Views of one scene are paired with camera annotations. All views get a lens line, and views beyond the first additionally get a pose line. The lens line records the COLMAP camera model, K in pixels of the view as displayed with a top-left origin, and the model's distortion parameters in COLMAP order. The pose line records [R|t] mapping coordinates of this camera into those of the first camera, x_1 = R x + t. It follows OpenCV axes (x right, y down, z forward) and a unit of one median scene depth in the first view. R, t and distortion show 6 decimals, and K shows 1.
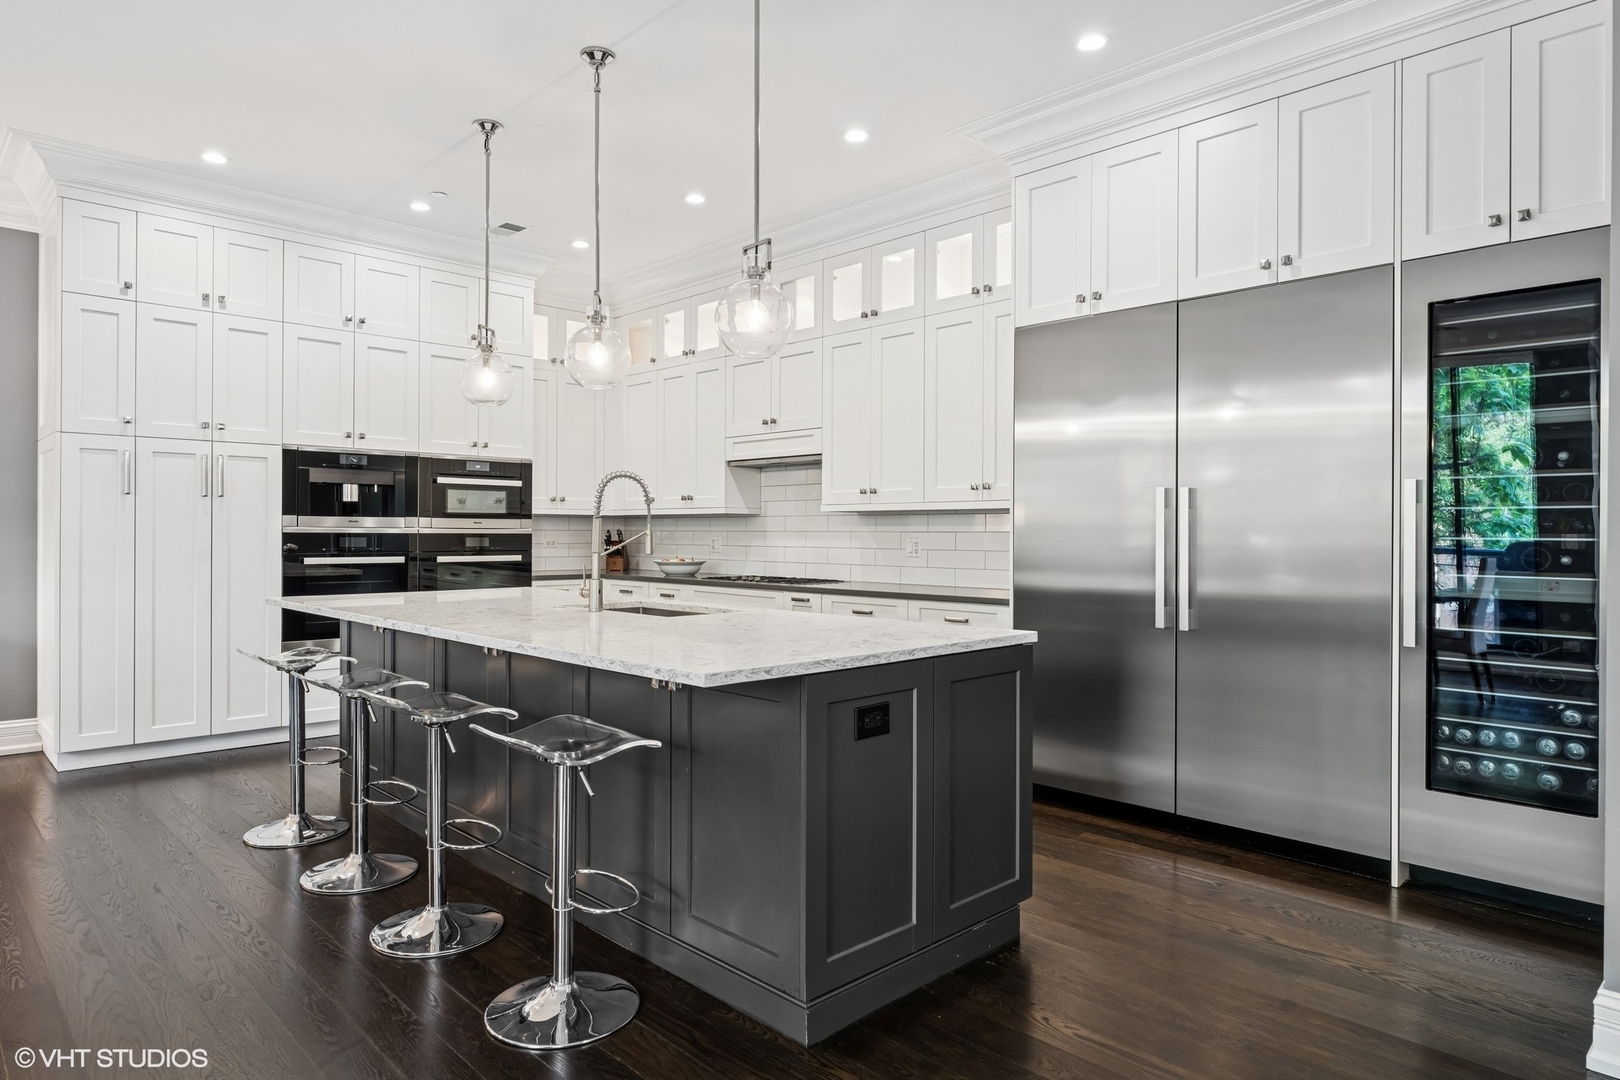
lens RADIAL K [[964.9, 0, 814.4], [0, 964.9, 534.0], [0, 0, 1]] dist [-0.008809, -0.000814]
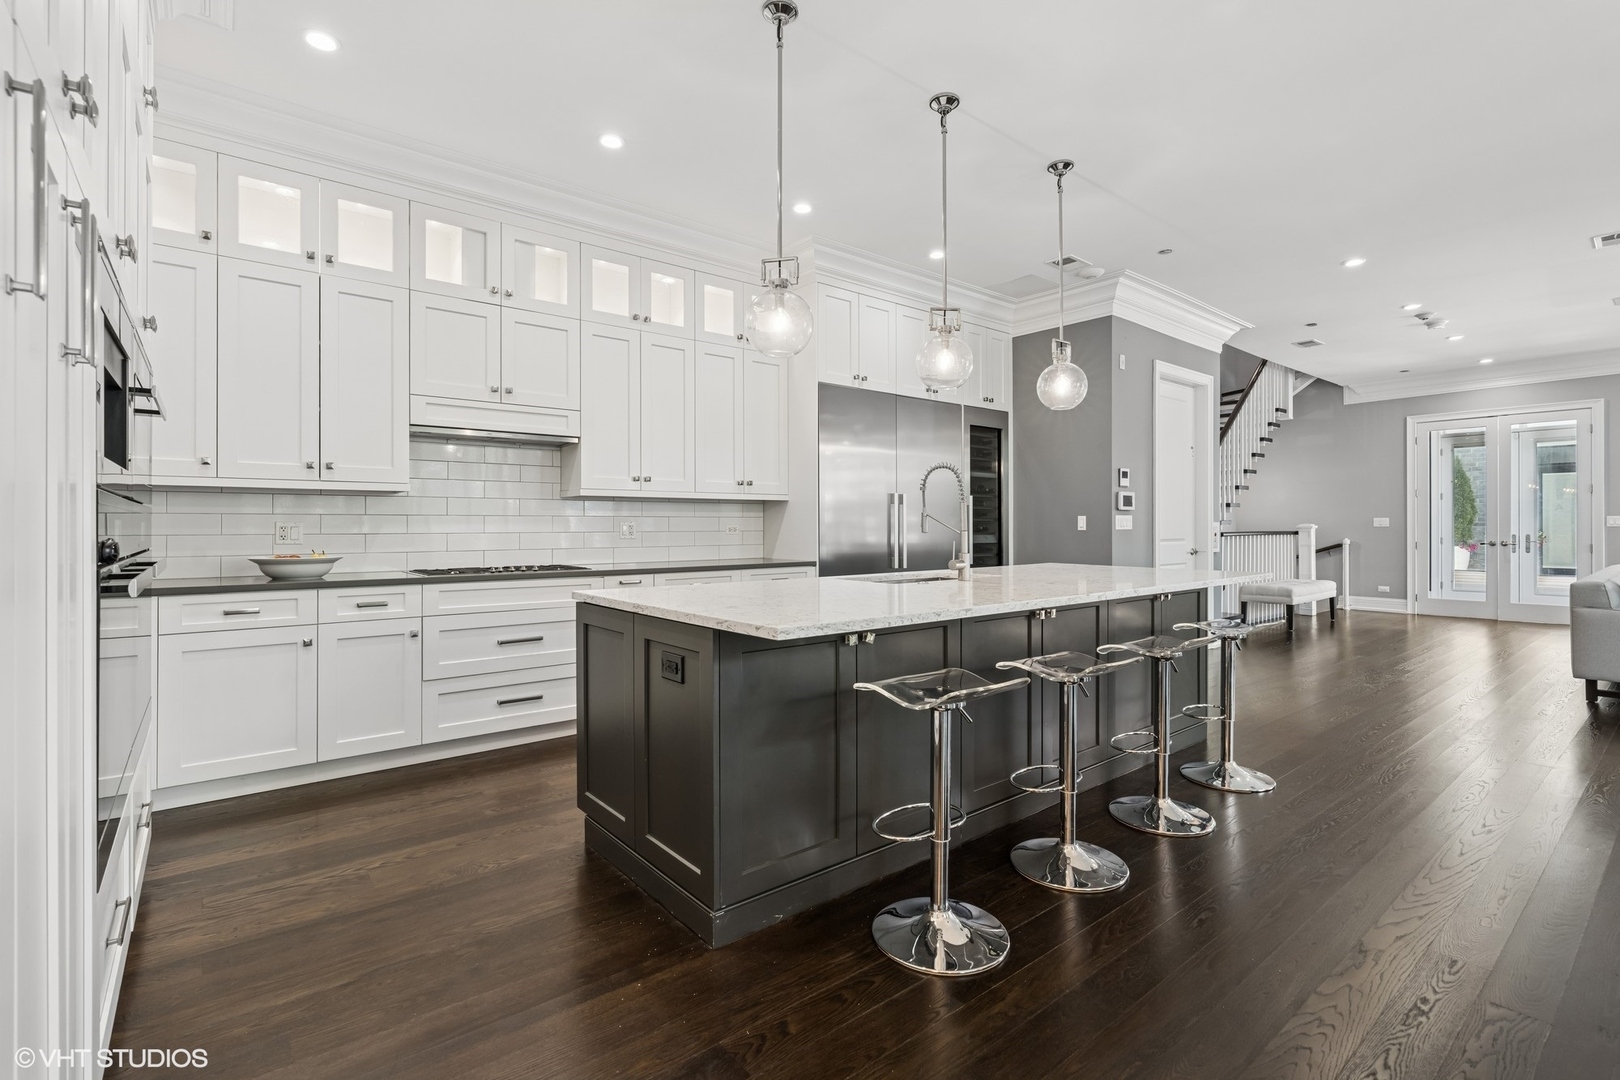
lens RADIAL K [[755.8, 0, 815.7], [0, 755.8, 533.8], [0, 0, 1]] dist [0.002096, 0.000105]
pose [[0.084956, -0.010623, 0.996328, -0.839955], [0.005494, 0.999933, 0.010193, 0.010627], [-0.996370, 0.004608, 0.085009, 0.776167]]
